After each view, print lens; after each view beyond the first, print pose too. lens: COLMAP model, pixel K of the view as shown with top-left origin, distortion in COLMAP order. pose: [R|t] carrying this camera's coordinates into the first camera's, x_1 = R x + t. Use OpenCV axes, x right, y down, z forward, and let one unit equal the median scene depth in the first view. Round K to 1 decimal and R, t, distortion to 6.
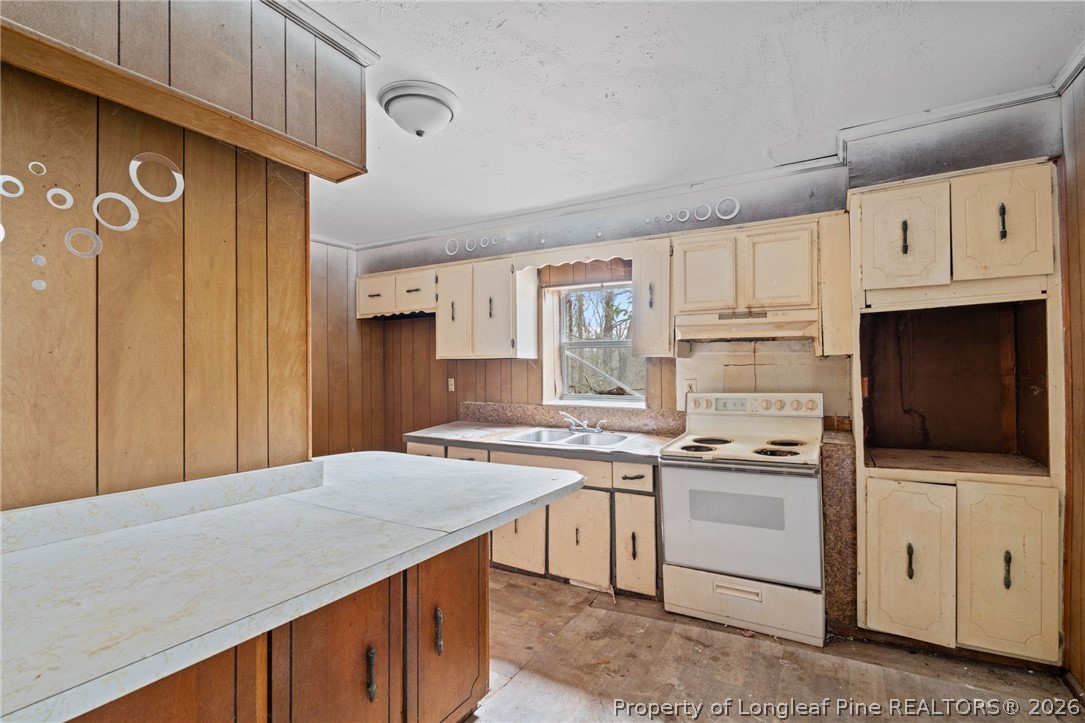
lens RADIAL K [[505.8, 0, 534.2], [0, 505.8, 362.7], [0, 0, 1]] dist [-0.003093, 0.000778]
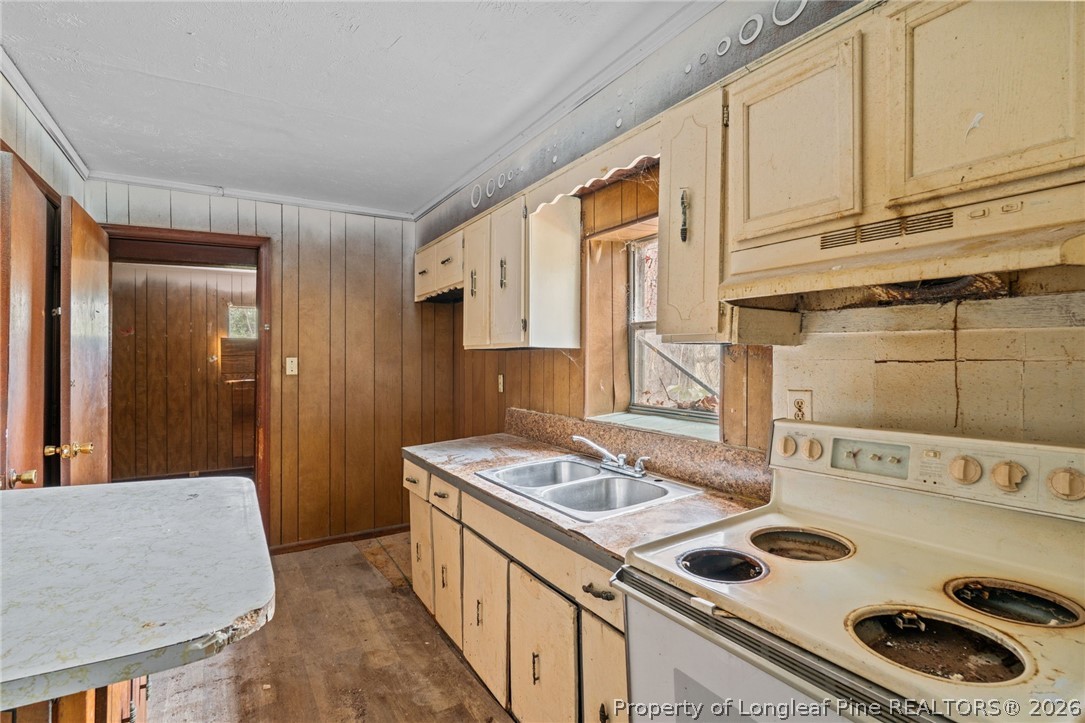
lens RADIAL K [[505.8, 0, 545.1], [0, 505.8, 358.4], [0, 0, 1]] dist [-0.003093, 0.000778]
pose [[0.880081, 0.007141, -0.474770, 0.305345], [-0.004419, 0.999967, 0.006849, 0.001097], [0.474803, -0.003930, 0.880083, 0.448232]]
